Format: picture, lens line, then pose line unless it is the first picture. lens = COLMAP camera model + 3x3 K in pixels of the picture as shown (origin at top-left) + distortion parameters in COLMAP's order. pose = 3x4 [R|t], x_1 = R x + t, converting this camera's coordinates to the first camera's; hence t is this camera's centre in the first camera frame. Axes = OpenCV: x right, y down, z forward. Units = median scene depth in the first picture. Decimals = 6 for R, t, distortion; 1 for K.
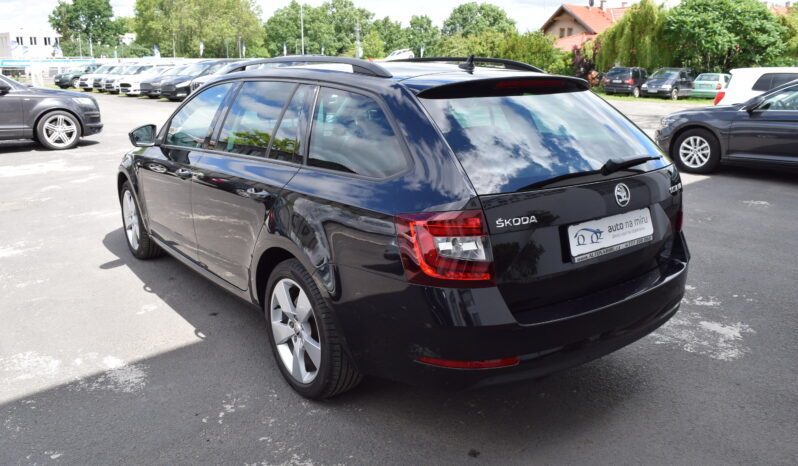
lens RADIAL K [[632.2, 0, 399.0], [0, 632.2, 233.0], [0, 0, 1]] dist [-0.079201, -0.004122]
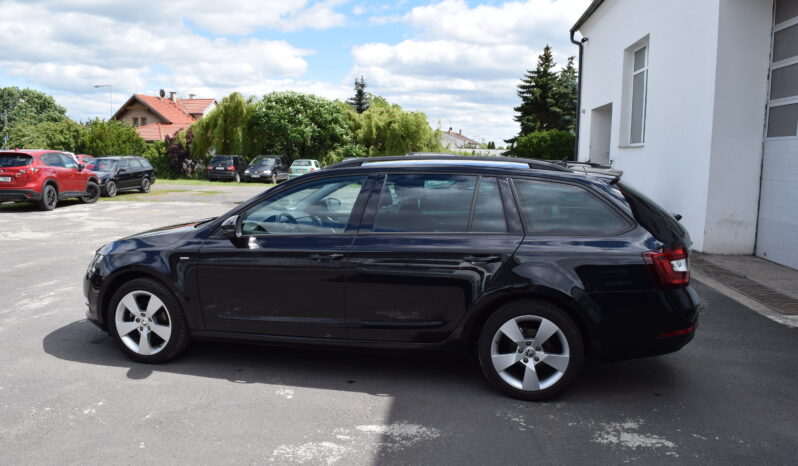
lens RADIAL K [[623.7, 0, 399.0], [0, 623.7, 233.0], [0, 0, 1]] dist [-0.082087, 0.006806]
pose [[0.776879, -0.069234, 0.625832, -0.082542], [0.152212, 0.985107, -0.079970, -0.002541], [-0.610975, 0.157387, 0.775847, 0.006018]]
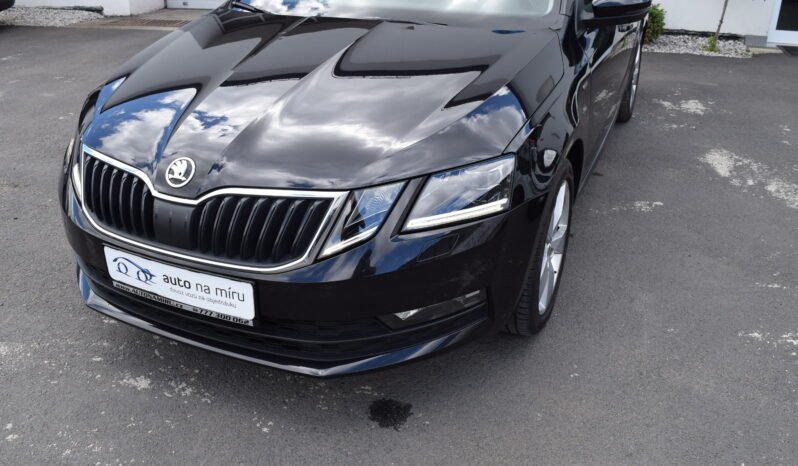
lens RADIAL K [[657.1, 0, 399.0], [0, 657.1, 233.0], [0, 0, 1]] dist [-0.084909, 0.007226]
pose [[-0.480581, -0.395894, 0.782502, -0.087477], [0.223167, 0.807712, 0.545709, -0.036234], [-0.848079, 0.436886, -0.299820, 0.145827]]
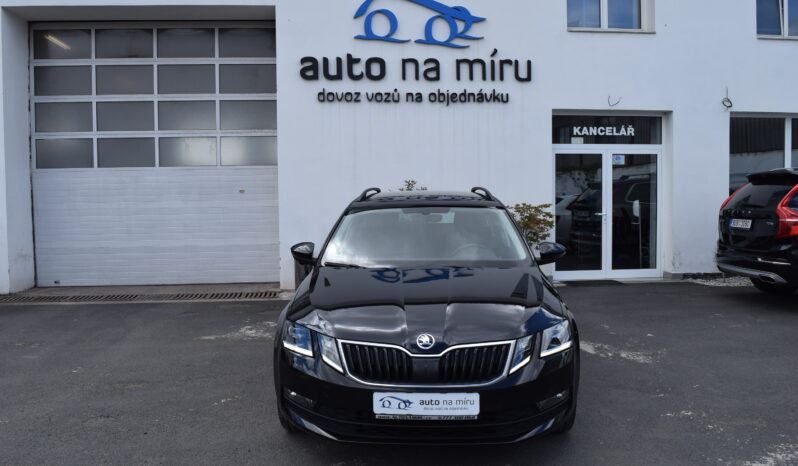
lens RADIAL K [[657.1, 0, 399.0], [0, 657.1, 233.0], [0, 0, 1]] dist [-0.084909, 0.007226]
pose [[-0.765482, -0.035542, 0.642475, -0.094264], [0.171497, 0.951088, 0.256946, -0.052959], [-0.620182, 0.306870, -0.721945, 0.198414]]
